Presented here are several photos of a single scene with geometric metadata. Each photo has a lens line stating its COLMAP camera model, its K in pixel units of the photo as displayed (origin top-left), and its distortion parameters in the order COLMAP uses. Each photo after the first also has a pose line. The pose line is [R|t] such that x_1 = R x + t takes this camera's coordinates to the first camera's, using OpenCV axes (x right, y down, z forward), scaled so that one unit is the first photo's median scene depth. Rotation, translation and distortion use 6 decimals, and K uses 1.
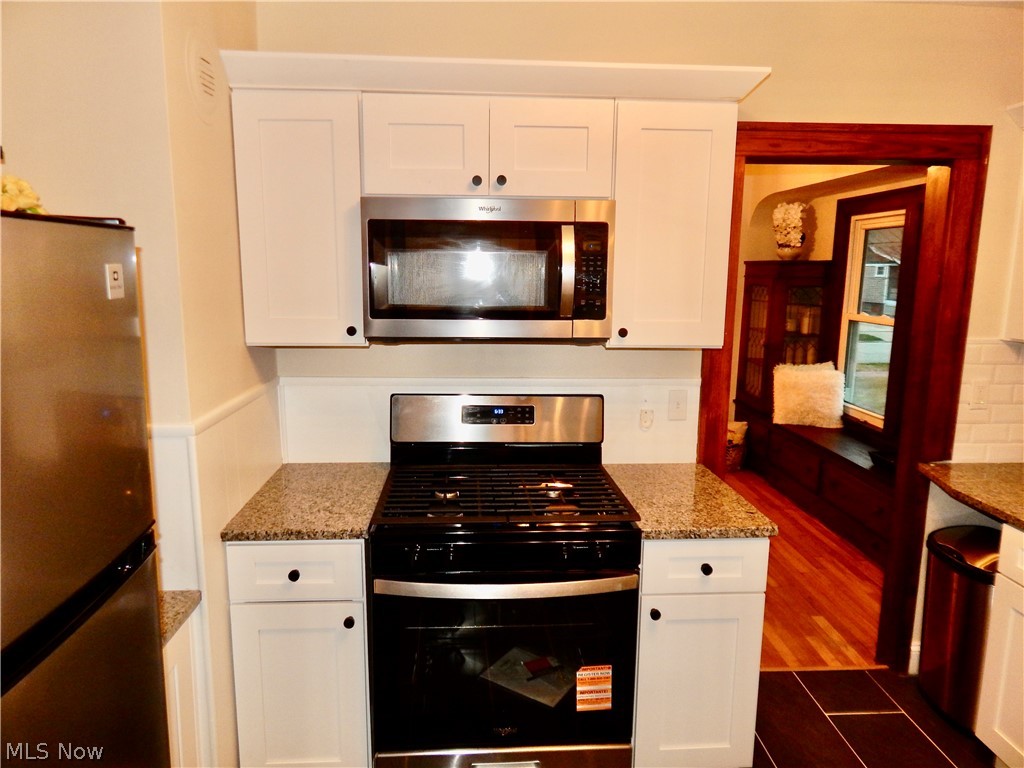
lens RADIAL K [[678.4, 0, 513.4], [0, 678.4, 380.3], [0, 0, 1]] dist [0.004298, -0.007791]
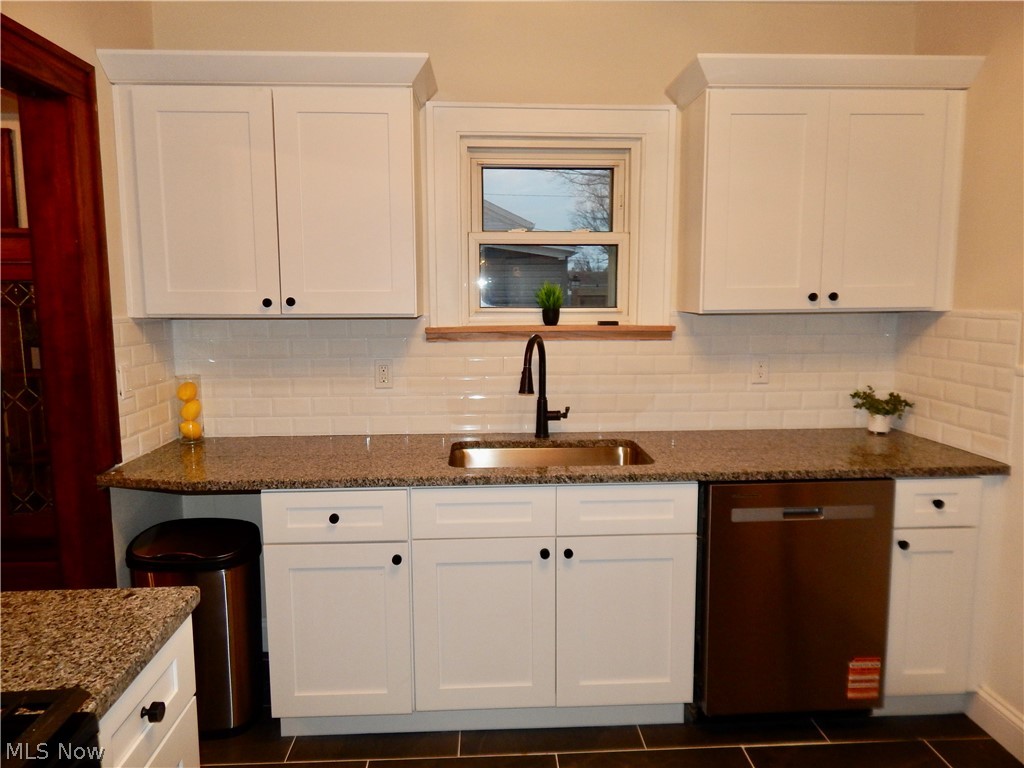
lens RADIAL K [[678.4, 0, 513.4], [0, 678.4, 380.3], [0, 0, 1]] dist [0.004298, -0.007791]
pose [[-0.004375, -0.132489, 0.991175, -0.199169], [0.165405, 0.977435, 0.131382, -0.013330], [-0.986216, 0.164521, 0.017638, 0.531480]]
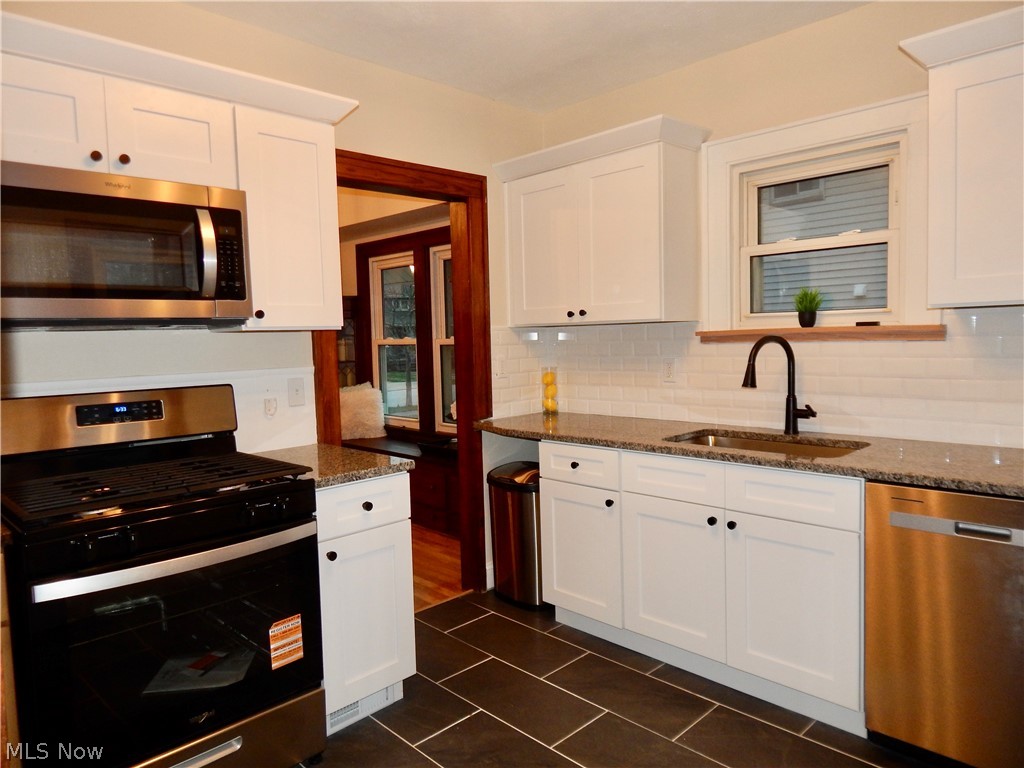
lens RADIAL K [[678.4, 0, 513.4], [0, 678.4, 380.3], [0, 0, 1]] dist [0.004298, -0.007791]
pose [[0.745752, -0.074584, 0.662036, -0.233802], [0.142716, 0.988530, -0.049397, 0.129765], [-0.650758, 0.131321, 0.747843, -0.052685]]
